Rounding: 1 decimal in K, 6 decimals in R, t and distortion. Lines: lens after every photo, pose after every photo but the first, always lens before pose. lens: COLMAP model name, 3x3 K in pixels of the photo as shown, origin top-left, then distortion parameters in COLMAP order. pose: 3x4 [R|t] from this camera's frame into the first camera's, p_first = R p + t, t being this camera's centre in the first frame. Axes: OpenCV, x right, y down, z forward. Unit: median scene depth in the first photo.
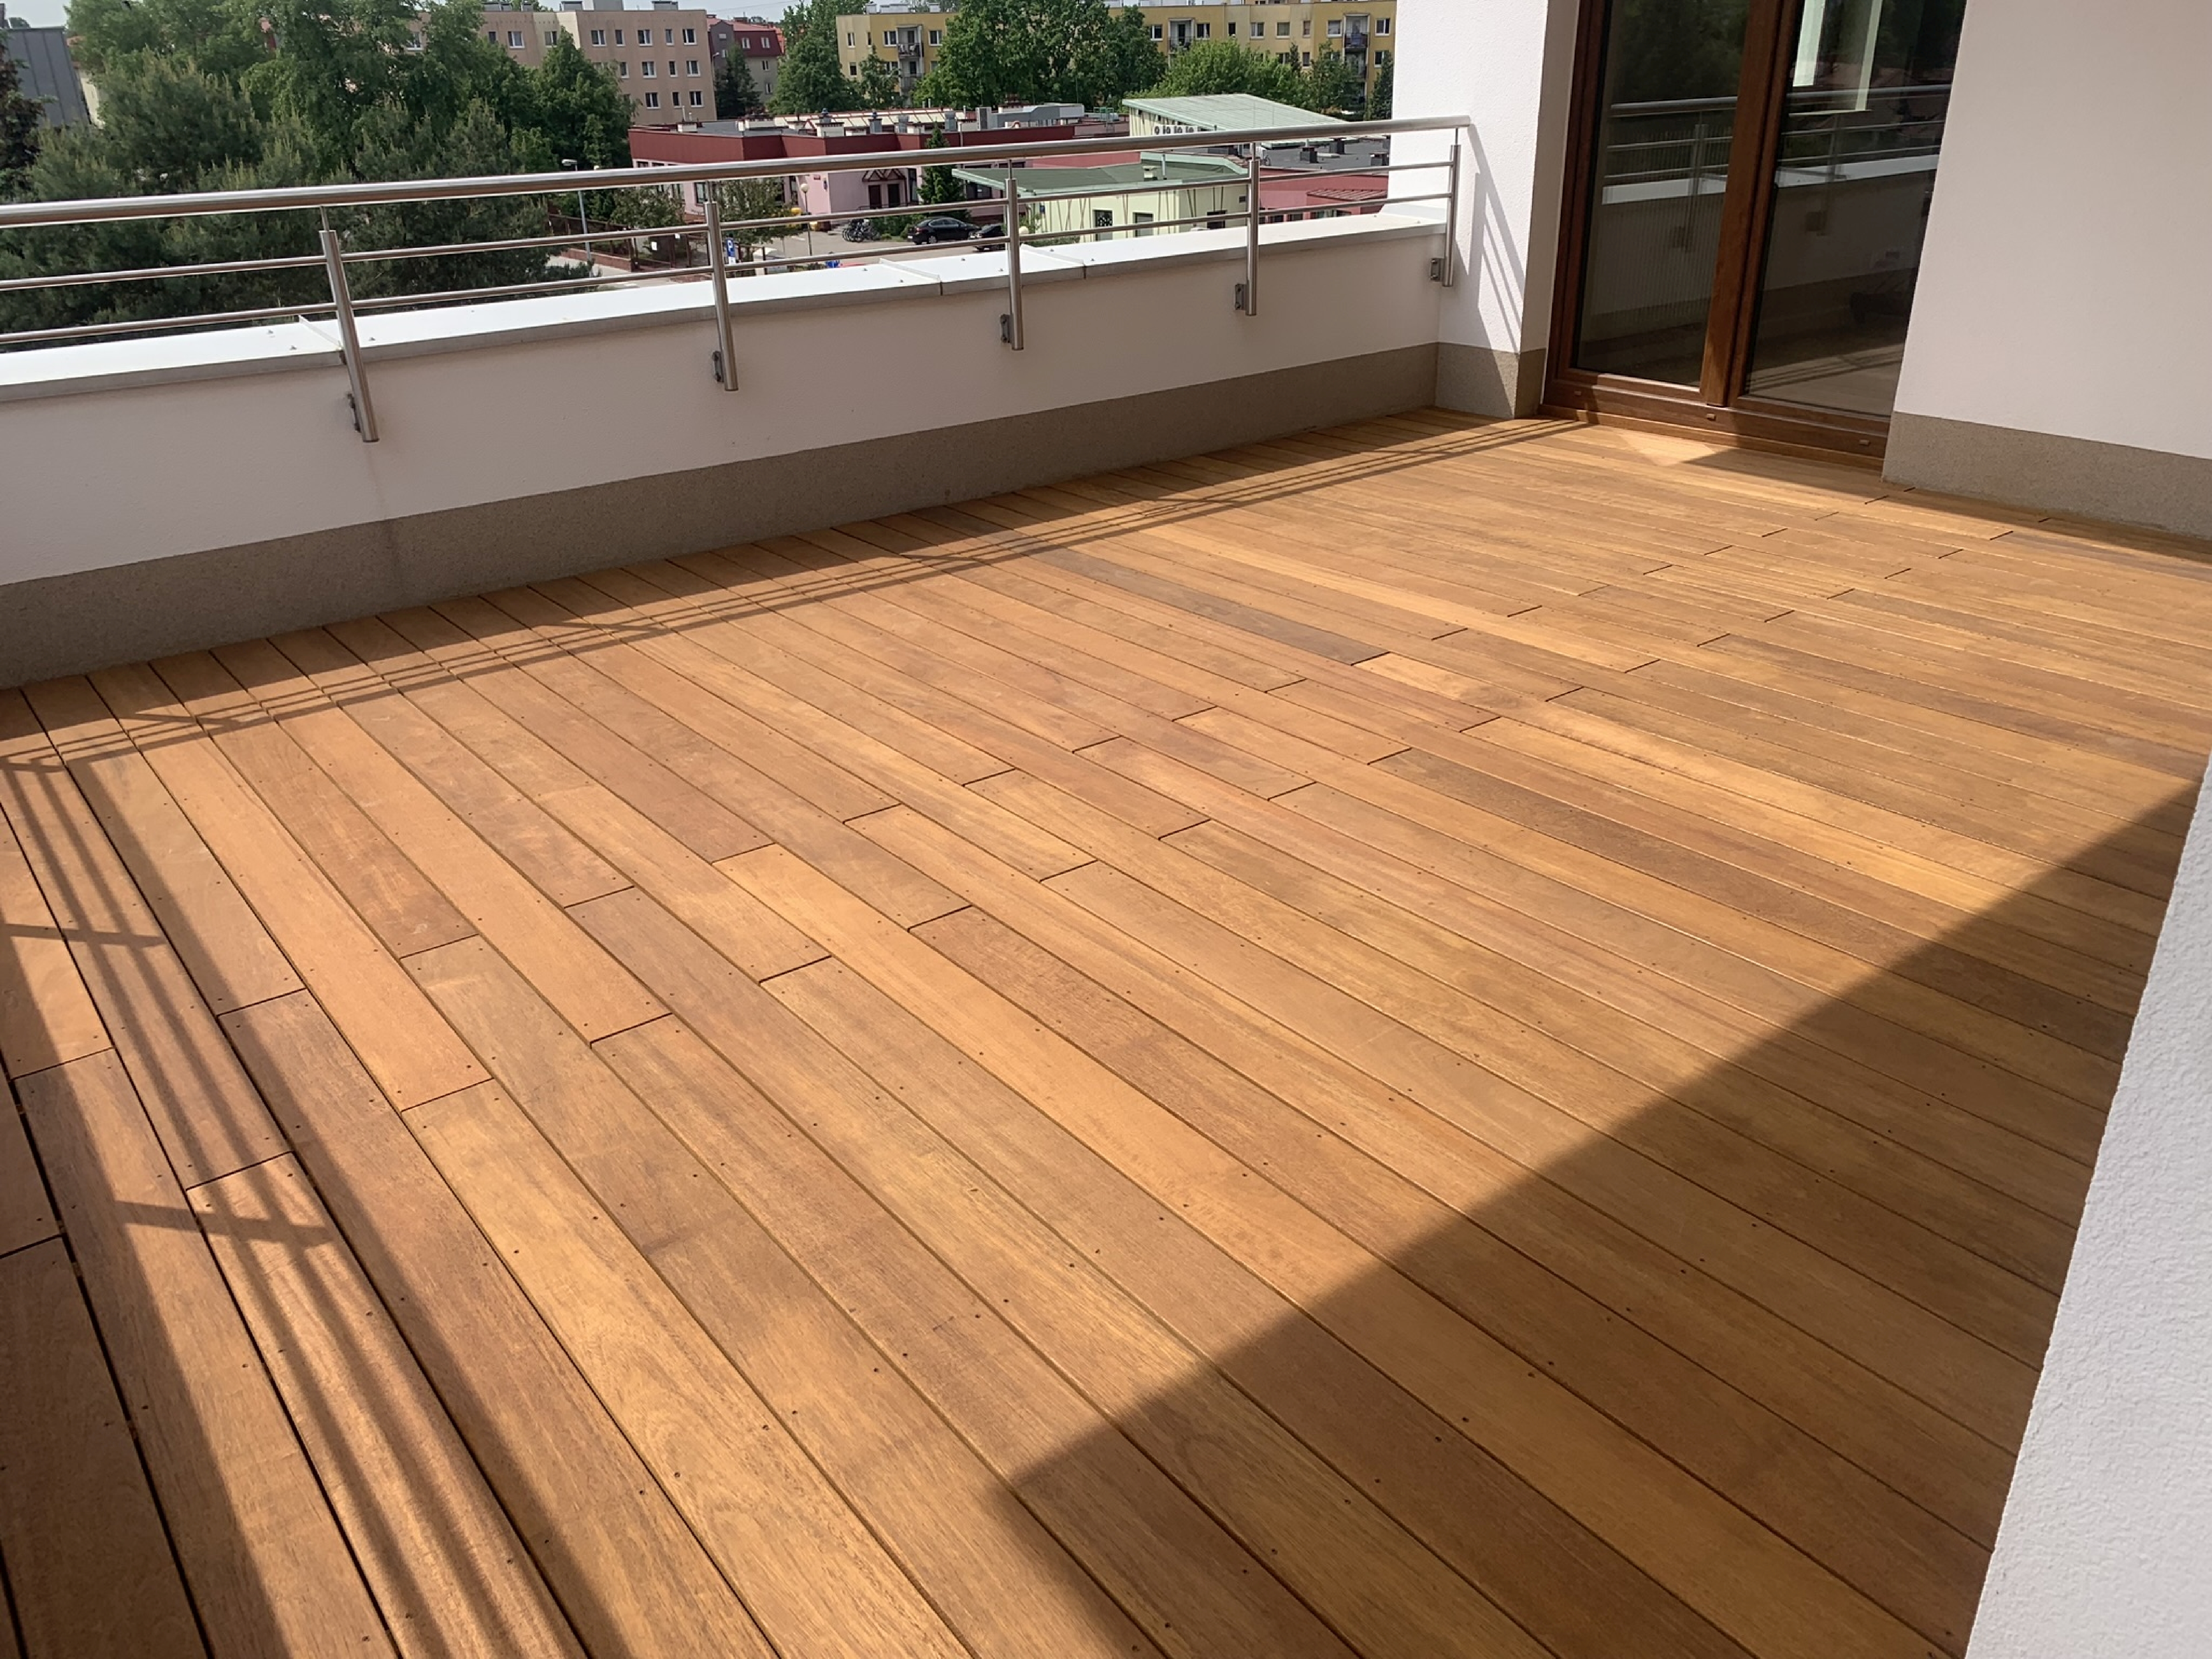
lens RADIAL K [[1691.0, 0, 1125.9], [0, 1691.0, 832.4], [0, 0, 1]] dist [0.050543, -0.052055]
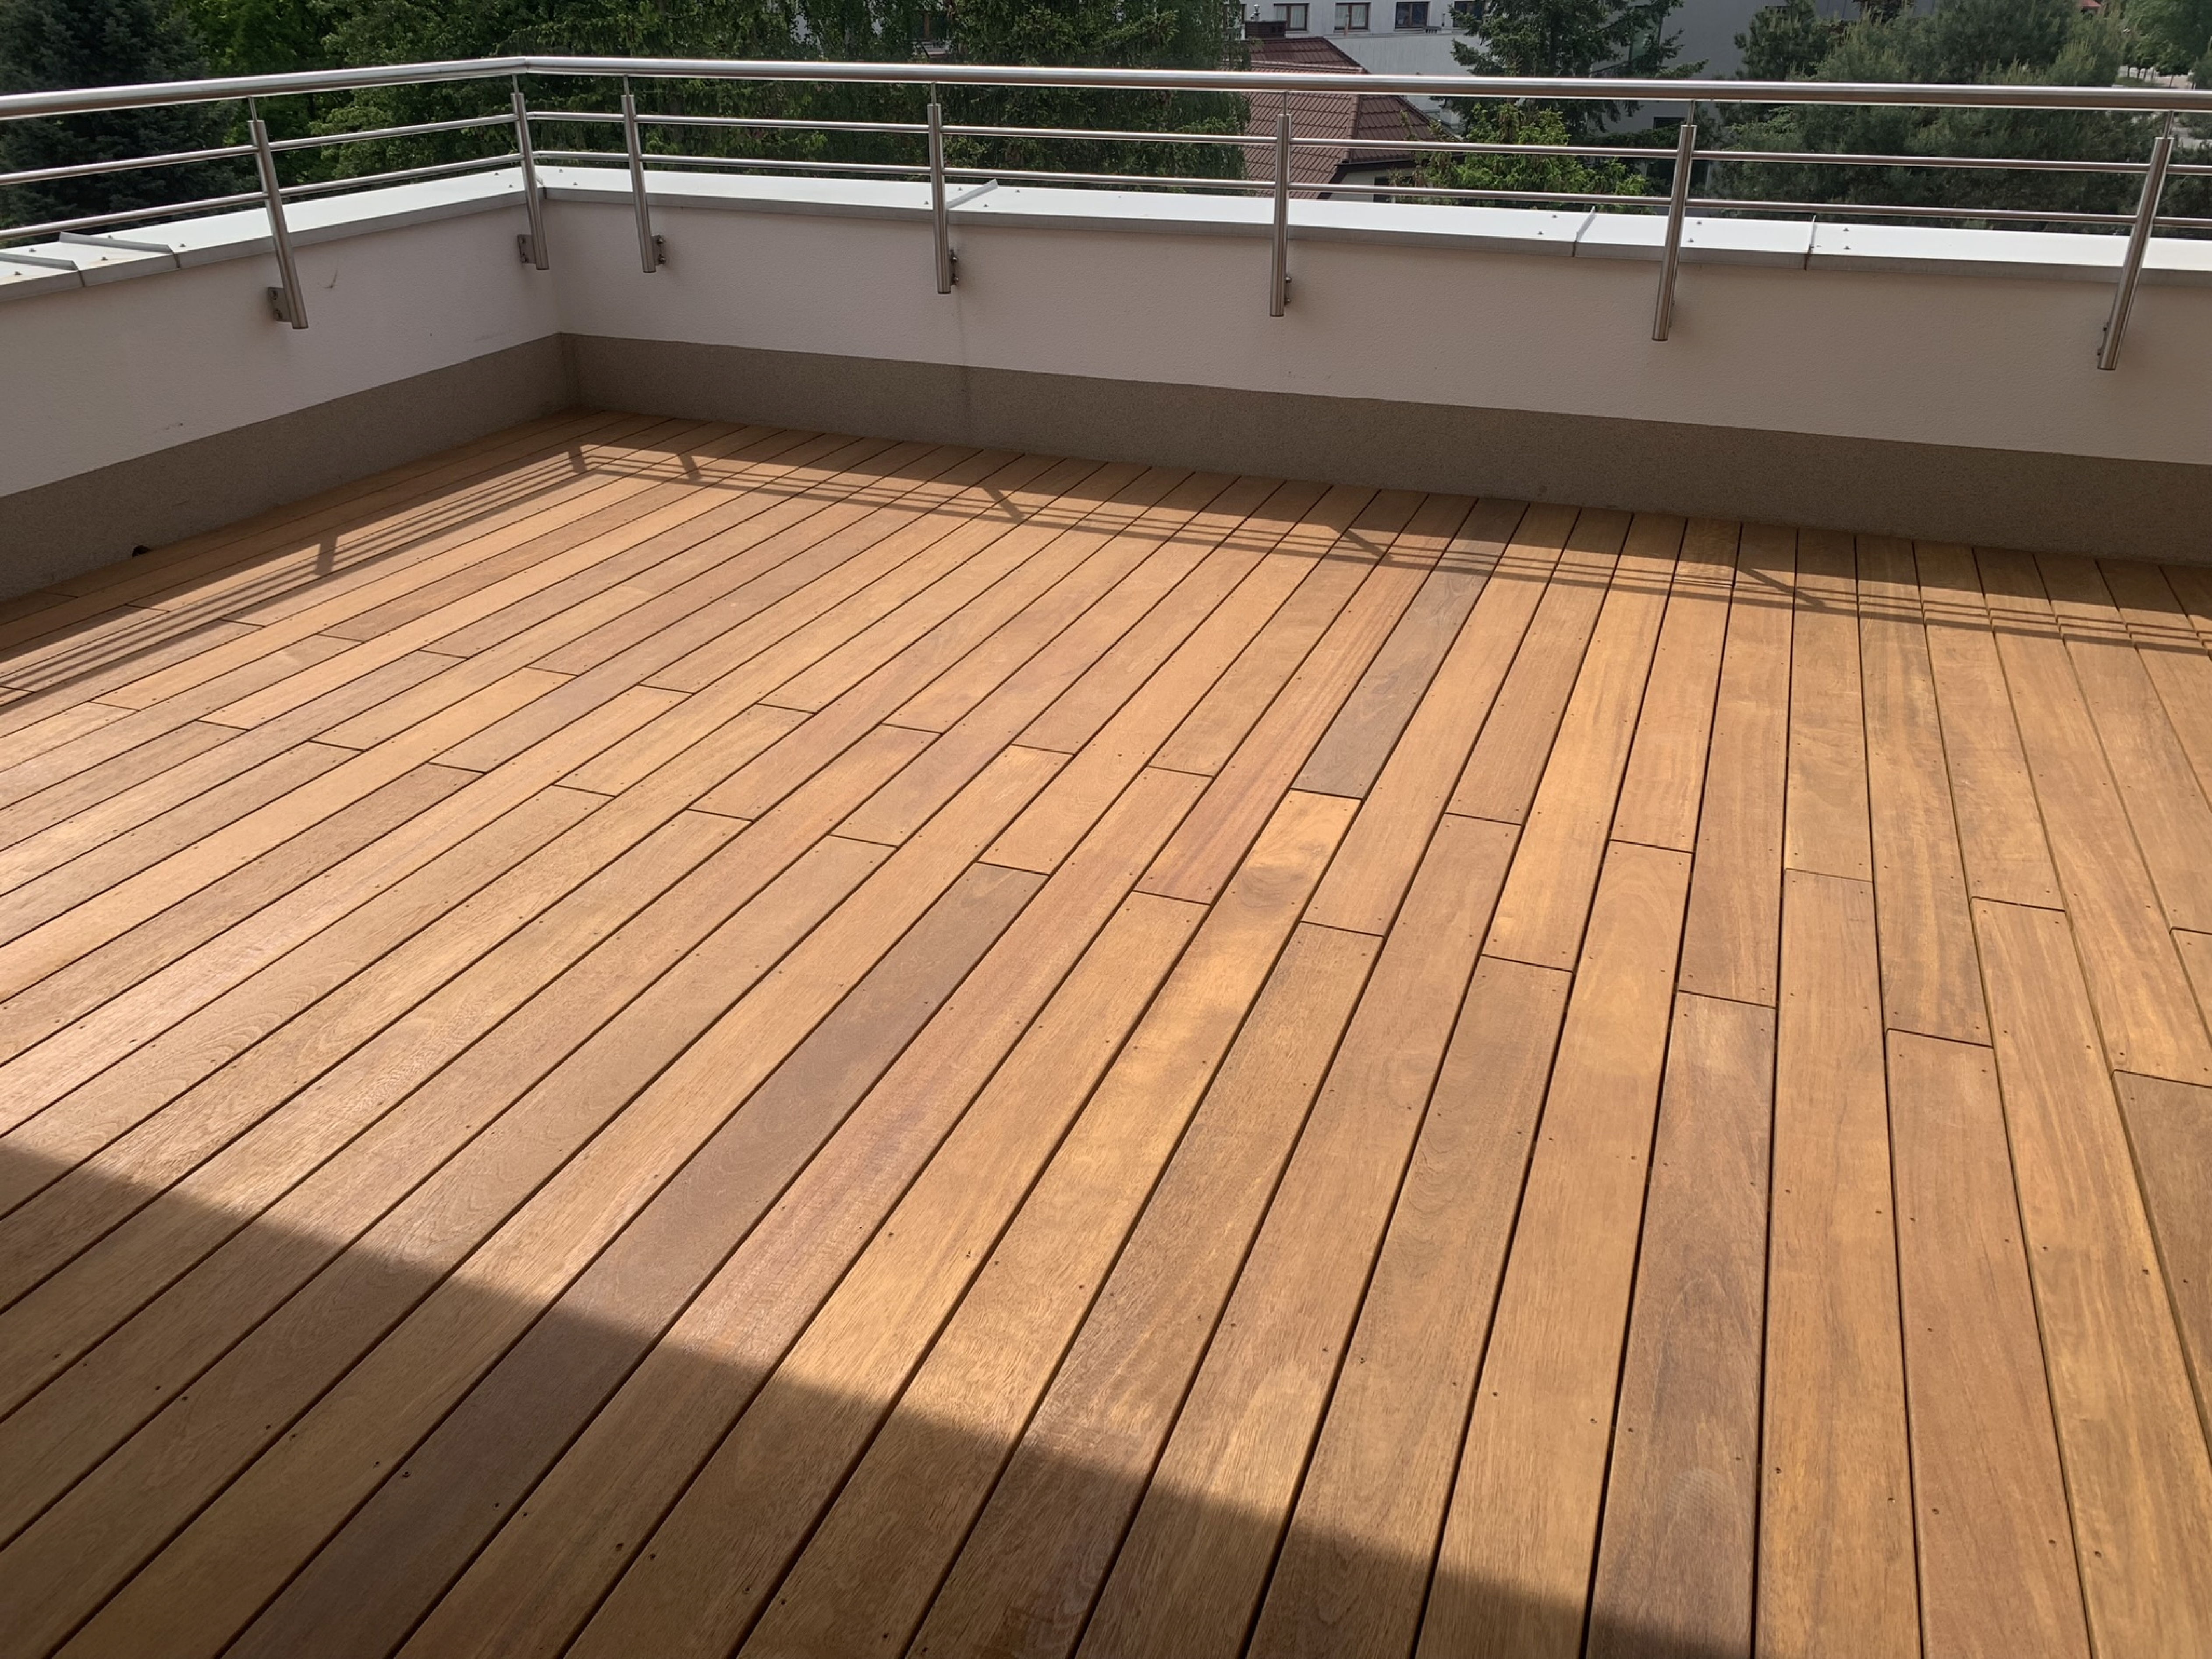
lens RADIAL K [[1691.0, 0, 1099.7], [0, 1691.0, 826.5], [0, 0, 1]] dist [0.050543, -0.052055]
pose [[0.524242, 0.410060, -0.746338, 0.453307], [-0.369618, 0.899136, 0.234385, -0.157096], [0.767172, 0.152986, 0.622931, 0.308974]]
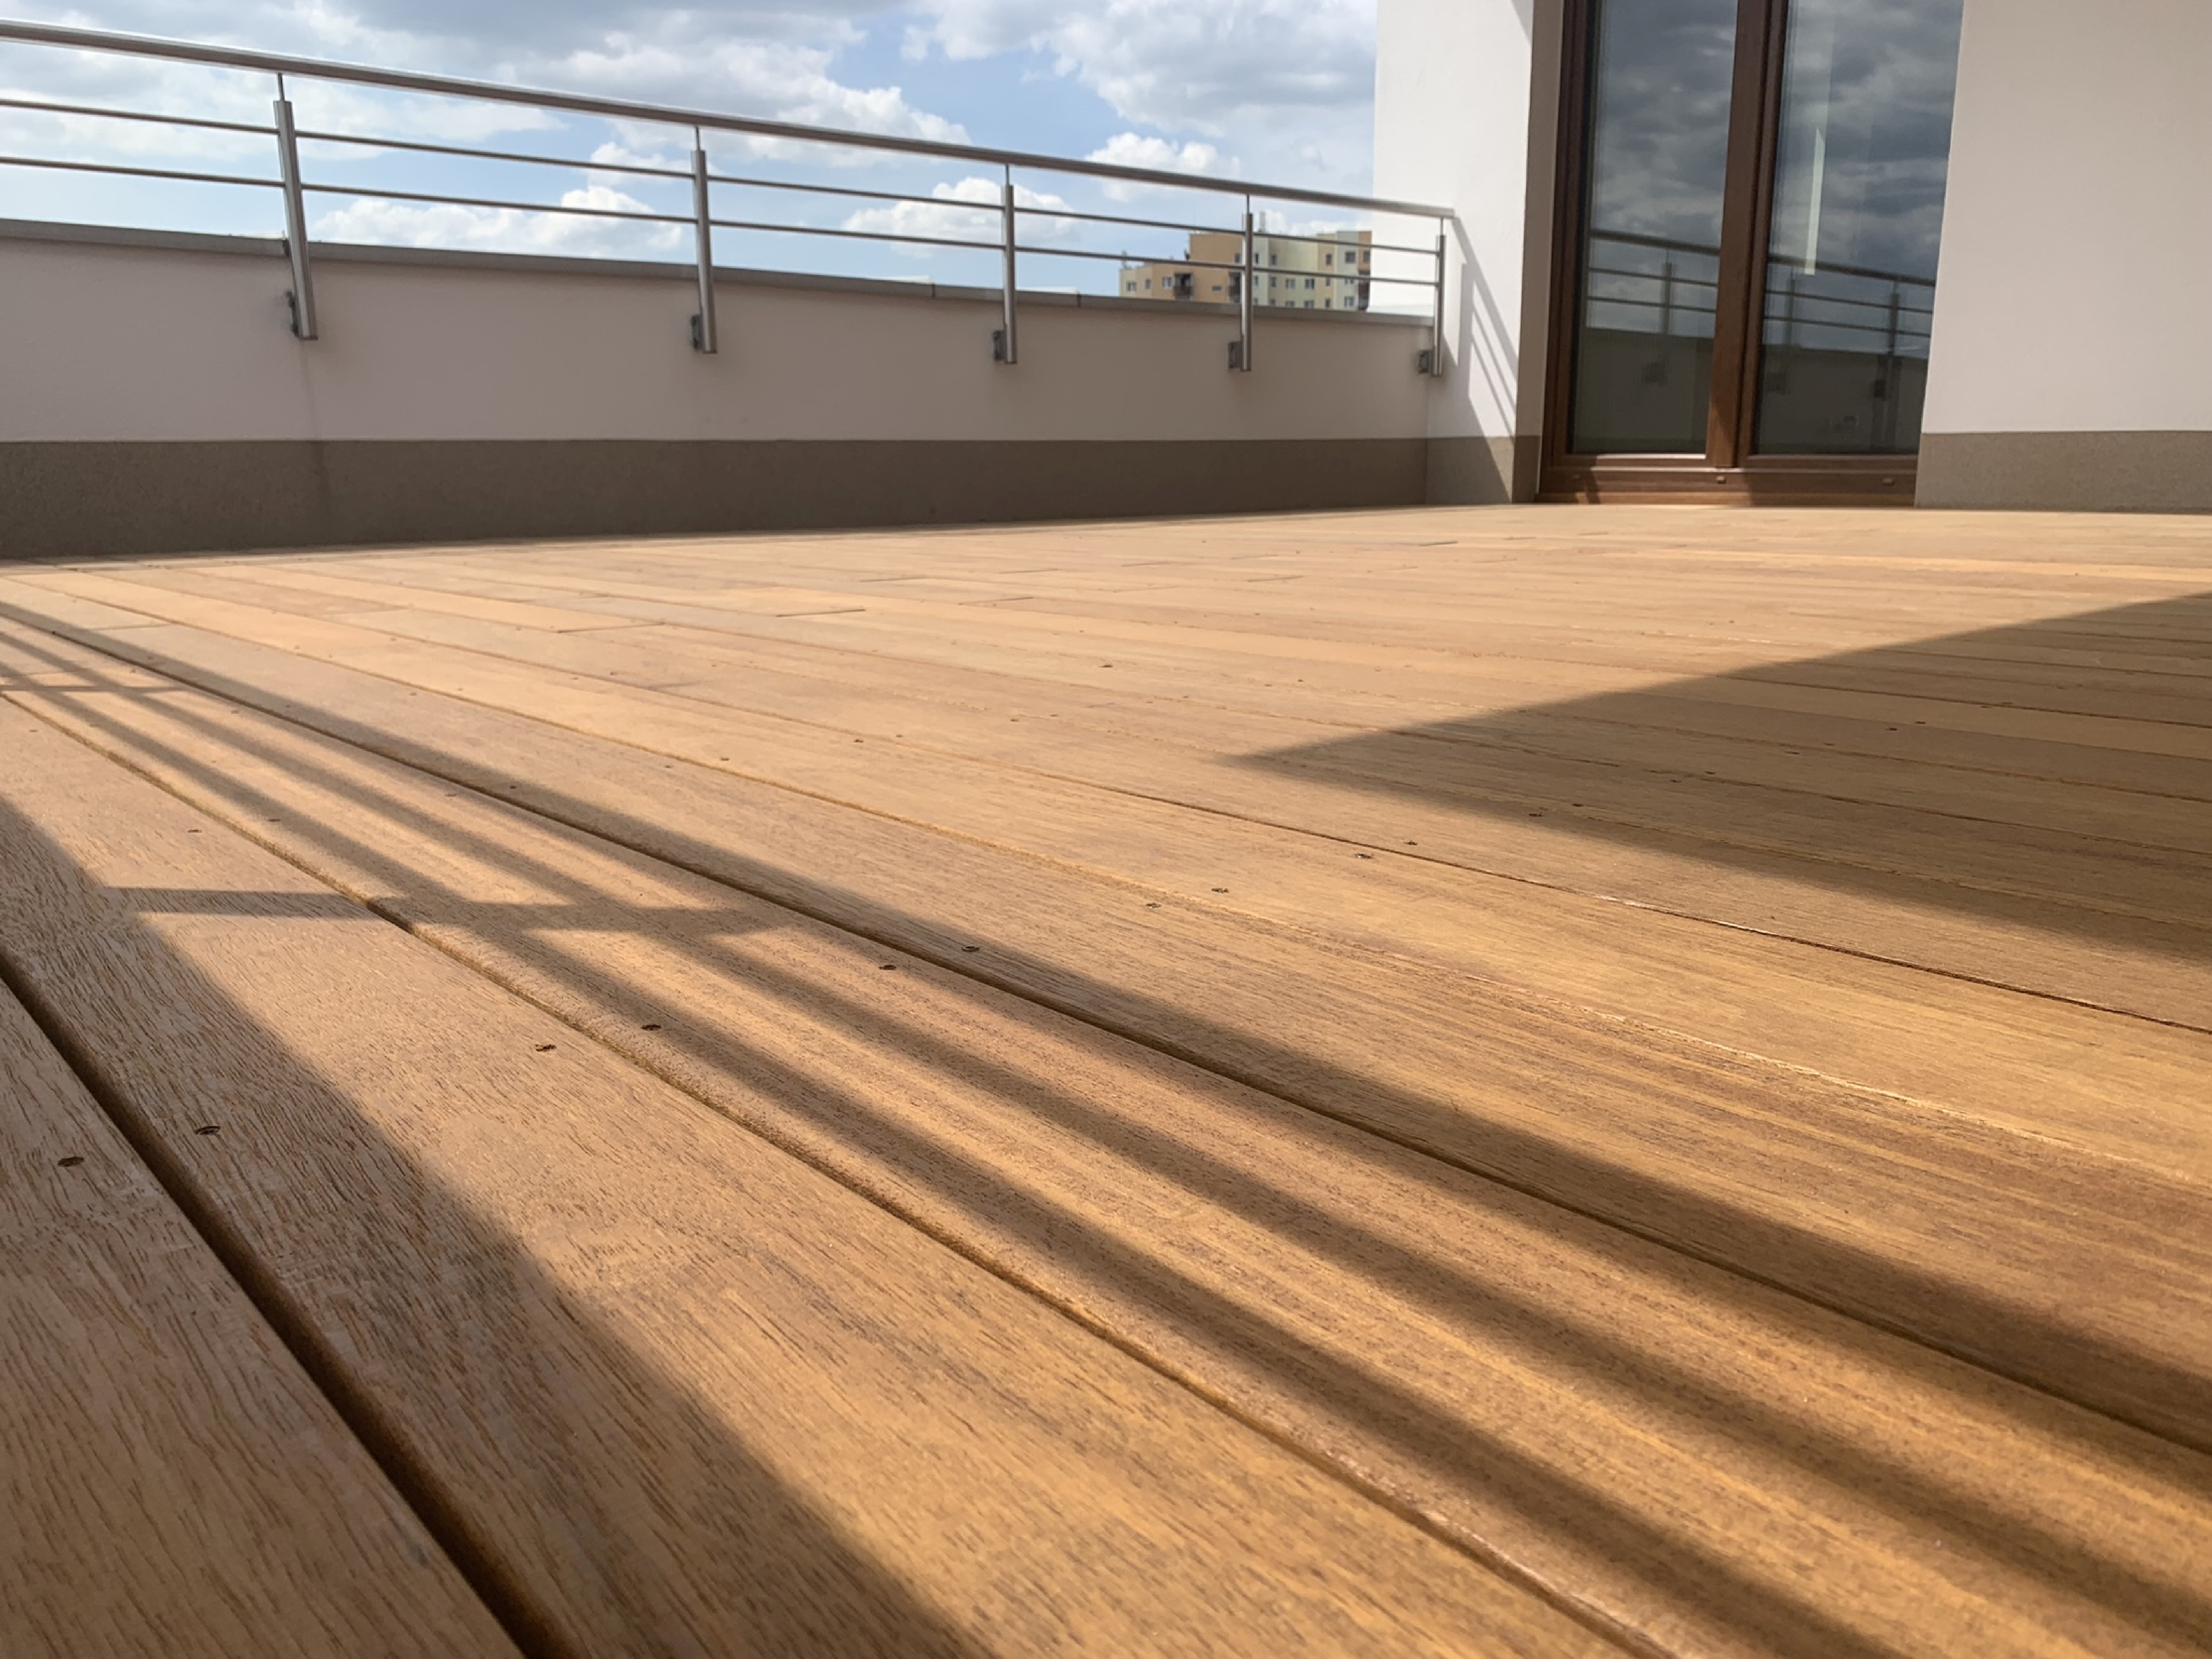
lens RADIAL K [[1691.0, 0, 1117.8], [0, 1691.0, 830.5], [0, 0, 1]] dist [0.050543, -0.052055]
pose [[0.998879, 0.002694, 0.047258, -0.043549], [0.008351, 0.972691, -0.231953, 0.170889], [-0.046592, 0.232088, 0.971578, 0.122069]]
